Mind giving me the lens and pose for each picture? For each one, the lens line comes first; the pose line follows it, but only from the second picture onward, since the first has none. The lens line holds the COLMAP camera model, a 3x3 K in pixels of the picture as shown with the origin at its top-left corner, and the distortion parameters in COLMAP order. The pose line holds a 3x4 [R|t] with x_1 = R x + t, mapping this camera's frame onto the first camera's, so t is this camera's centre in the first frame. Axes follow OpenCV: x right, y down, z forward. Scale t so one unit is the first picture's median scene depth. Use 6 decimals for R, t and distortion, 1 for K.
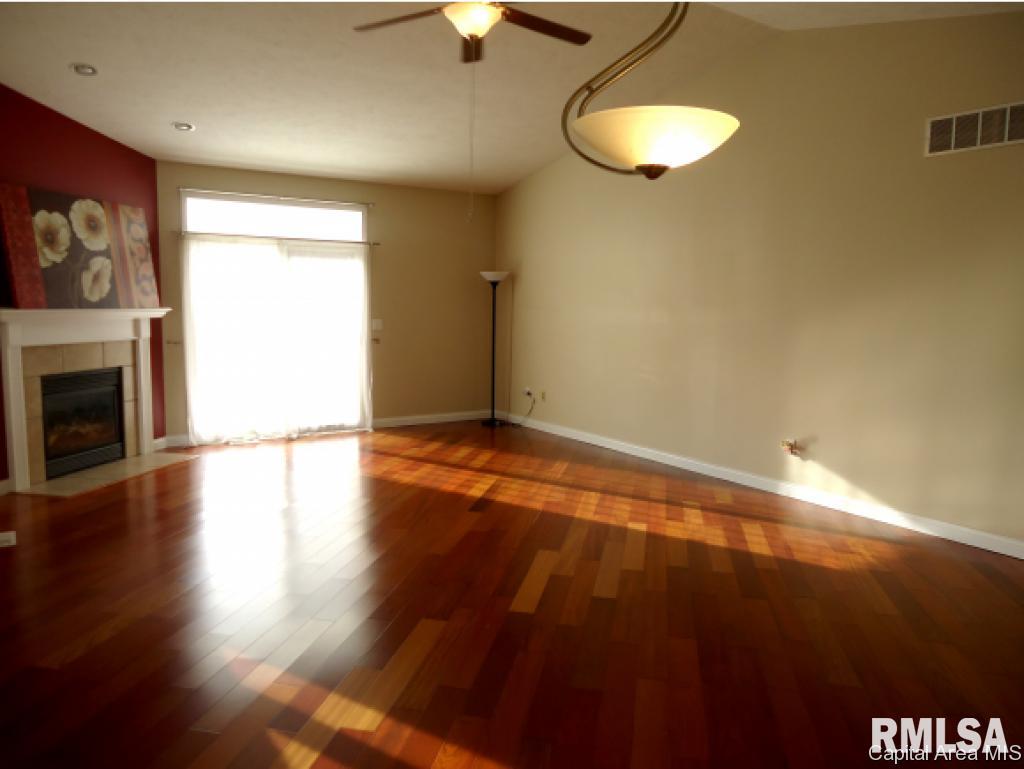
lens RADIAL K [[738.9, 0, 510.1], [0, 738.9, 380.0], [0, 0, 1]] dist [-0.014863, 0.006243]
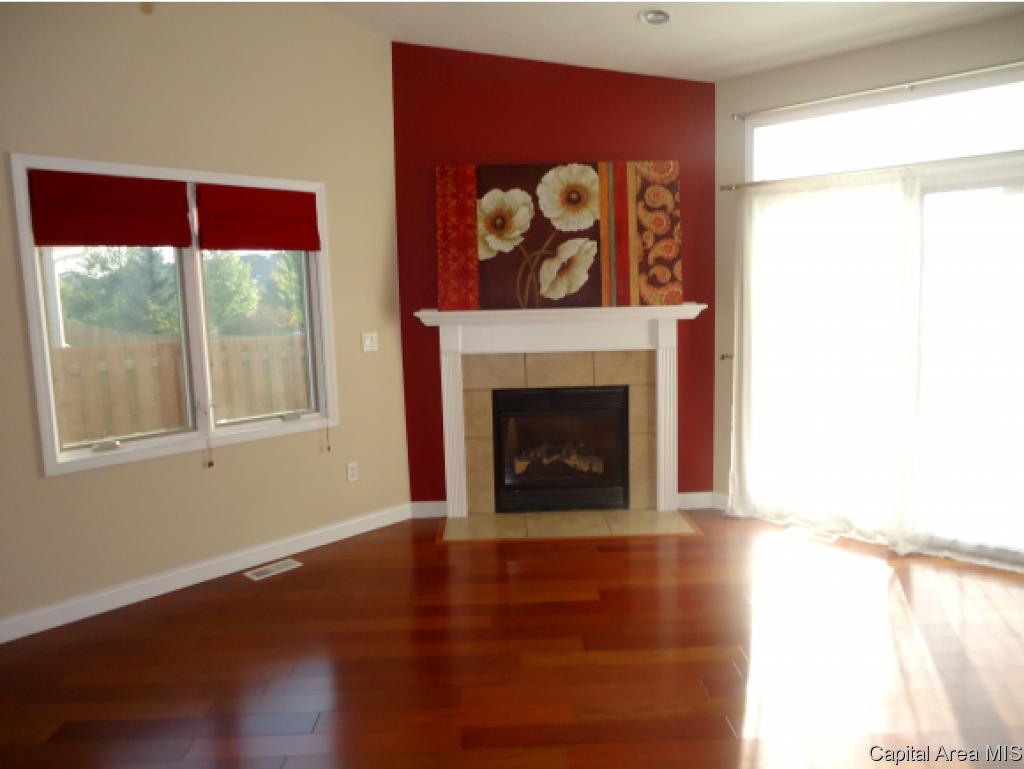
lens RADIAL K [[750.4, 0, 512.0], [0, 750.4, 384.5], [0, 0, 1]] dist [-0.001131, 0.002785]
pose [[0.222648, 0.102346, -0.969512, 0.182561], [-0.074405, 0.993358, 0.087776, -0.080815], [0.972055, 0.052594, 0.228784, 0.756352]]
